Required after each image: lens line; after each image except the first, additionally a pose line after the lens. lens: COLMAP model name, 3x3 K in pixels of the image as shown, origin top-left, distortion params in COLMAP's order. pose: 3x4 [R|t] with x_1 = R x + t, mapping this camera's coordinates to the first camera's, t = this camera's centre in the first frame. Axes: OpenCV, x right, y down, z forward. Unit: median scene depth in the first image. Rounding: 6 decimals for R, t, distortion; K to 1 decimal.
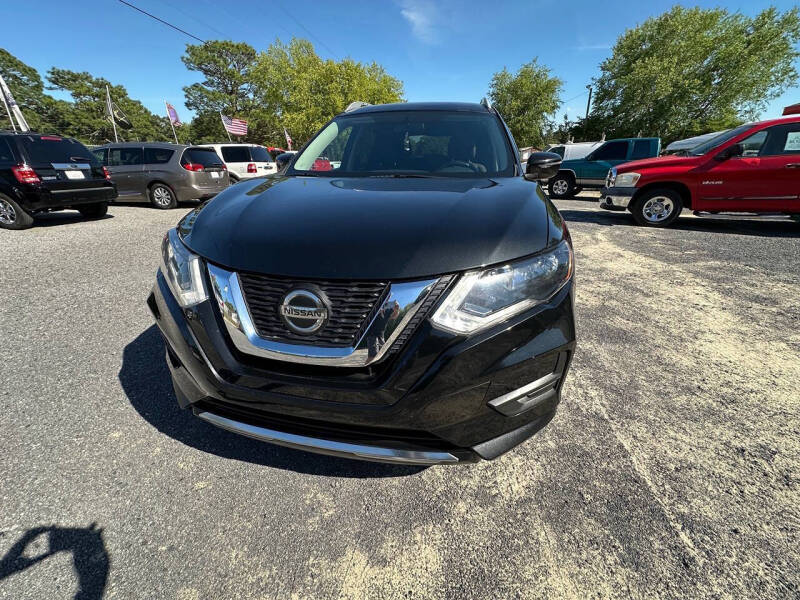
lens RADIAL K [[322.9, 0, 402.6], [0, 322.9, 300.5], [0, 0, 1]] dist [-0.003560, 0.000846]
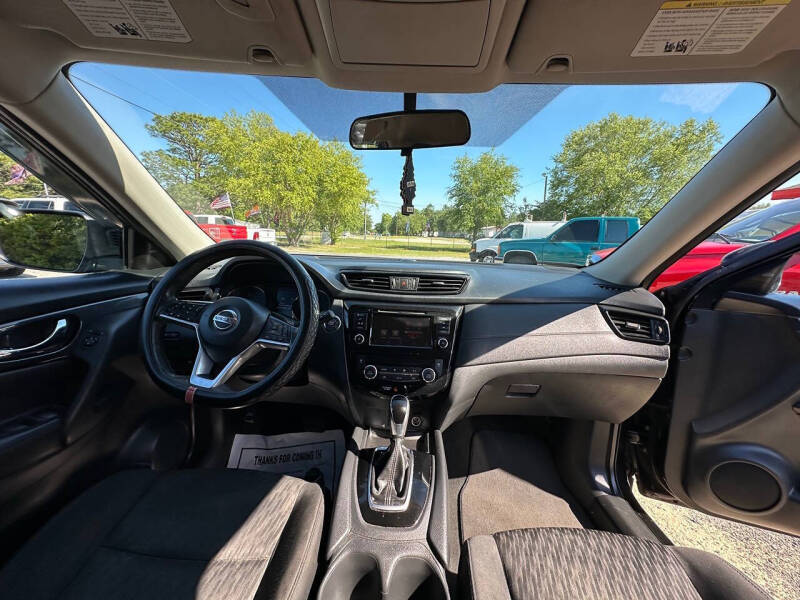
lens RADIAL K [[322.9, 0, 406.0], [0, 322.9, 300.6], [0, 0, 1]] dist [-0.003560, 0.000846]
pose [[0.996189, 0.025866, 0.083298, 0.048113], [-0.008470, 0.979191, -0.202762, -0.039070], [-0.086809, 0.201284, 0.975679, 0.087910]]
